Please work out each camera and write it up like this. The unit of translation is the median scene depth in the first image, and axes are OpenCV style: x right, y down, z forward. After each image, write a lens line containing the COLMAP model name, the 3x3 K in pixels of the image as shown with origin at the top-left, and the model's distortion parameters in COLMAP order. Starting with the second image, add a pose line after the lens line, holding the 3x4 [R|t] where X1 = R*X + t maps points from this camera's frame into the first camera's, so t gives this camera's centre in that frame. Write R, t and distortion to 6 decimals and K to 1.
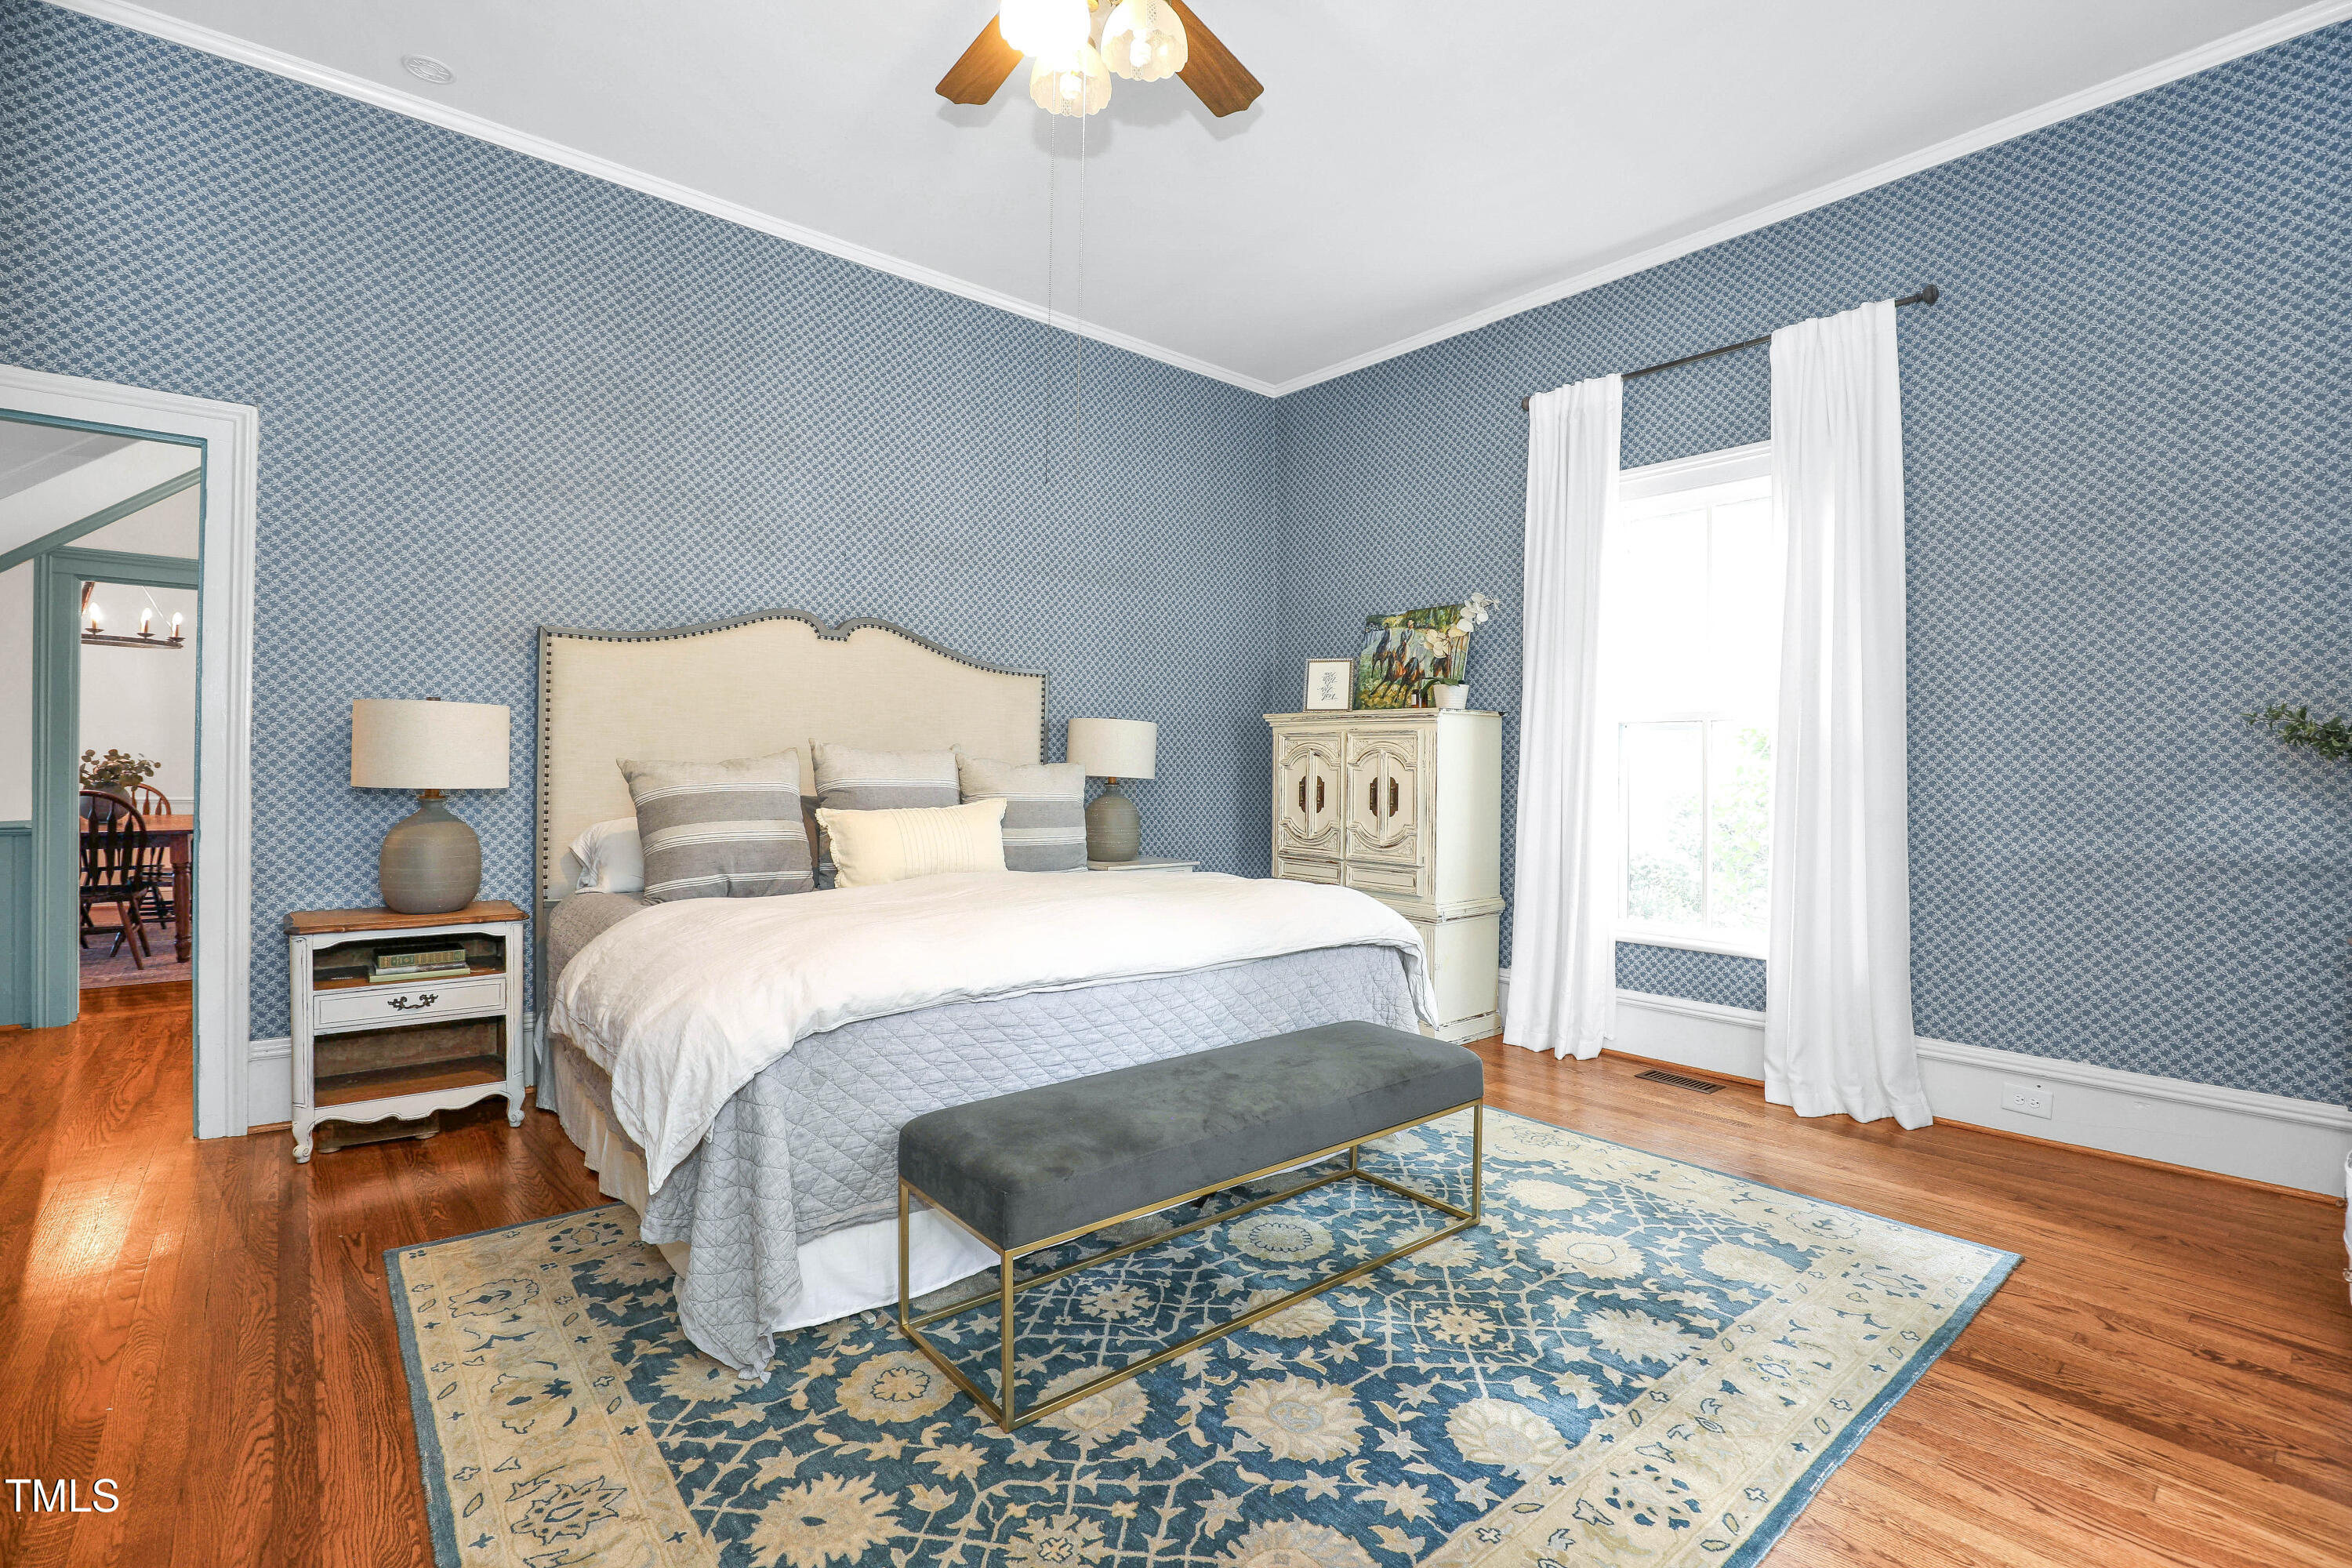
lens RADIAL K [[1074.6, 0, 1235.7], [0, 1074.6, 762.3], [0, 0, 1]] dist [-0.029884, 0.005501]
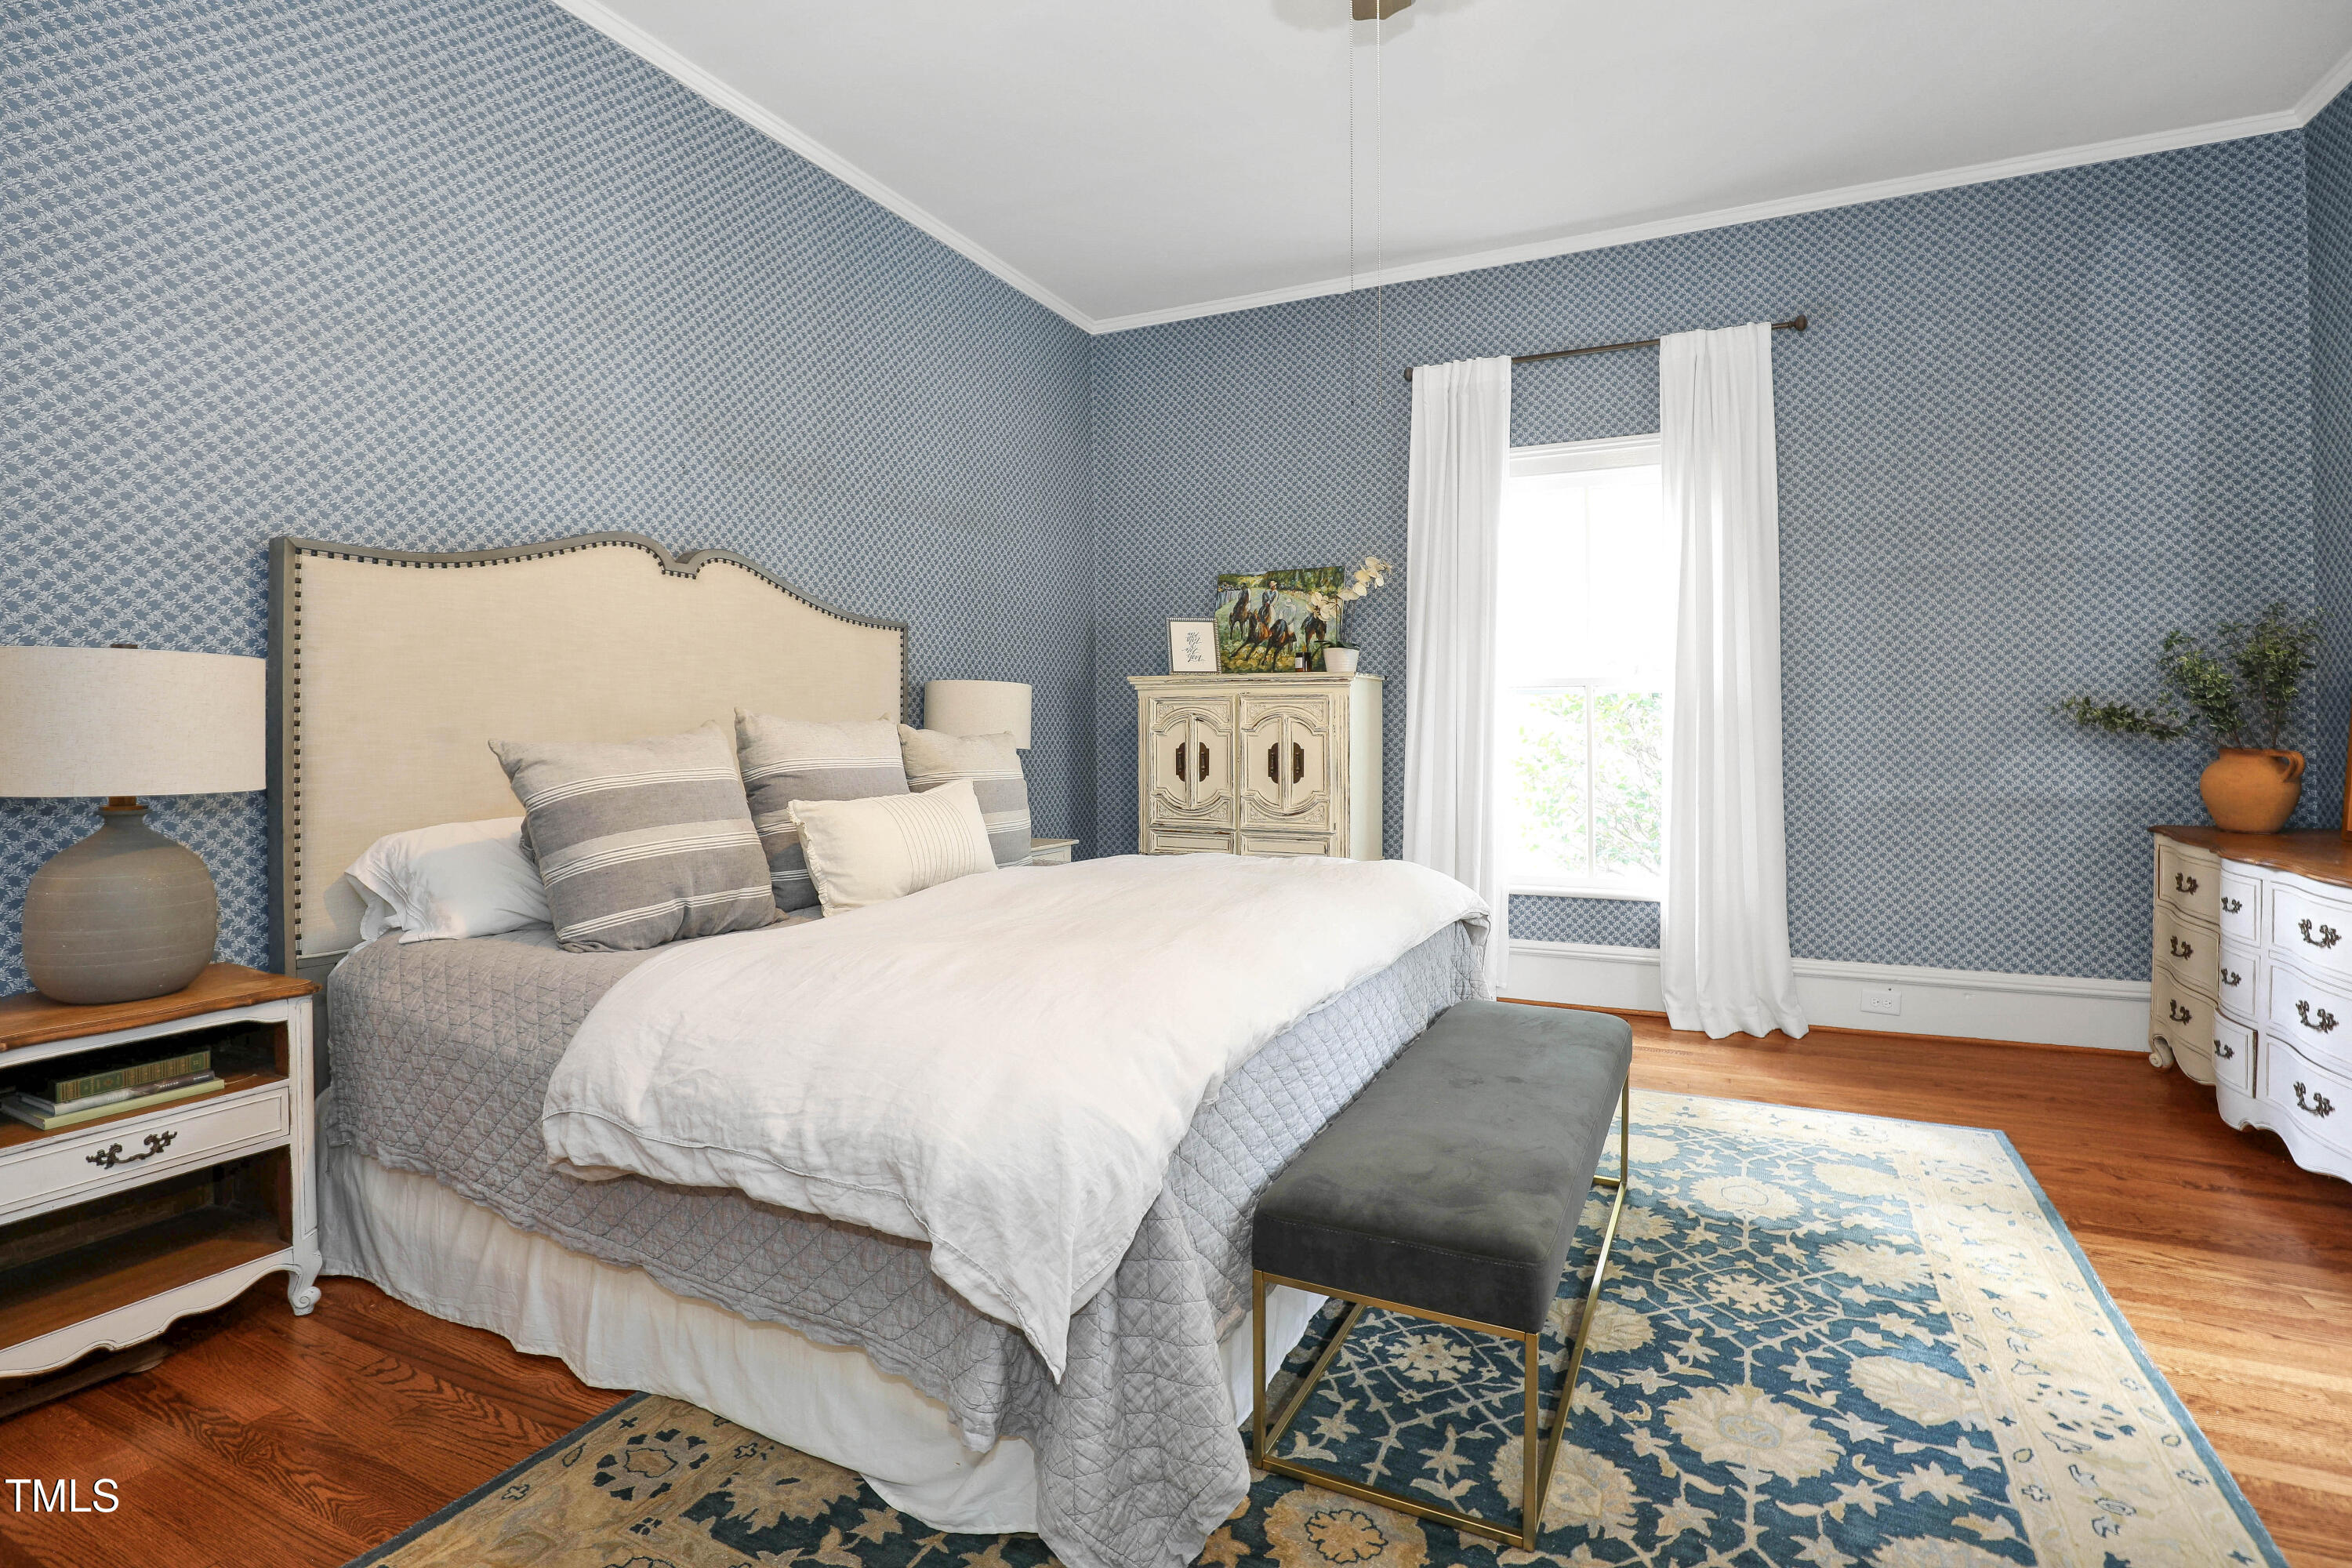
lens RADIAL K [[1074.6, 0, 1233.8], [0, 1074.6, 725.5], [0, 0, 1]] dist [-0.029884, 0.005501]
pose [[0.913222, -0.012189, 0.407281, -0.419623], [0.010241, 0.999923, 0.006963, -0.012555], [-0.407334, -0.002188, 0.913276, 0.189787]]
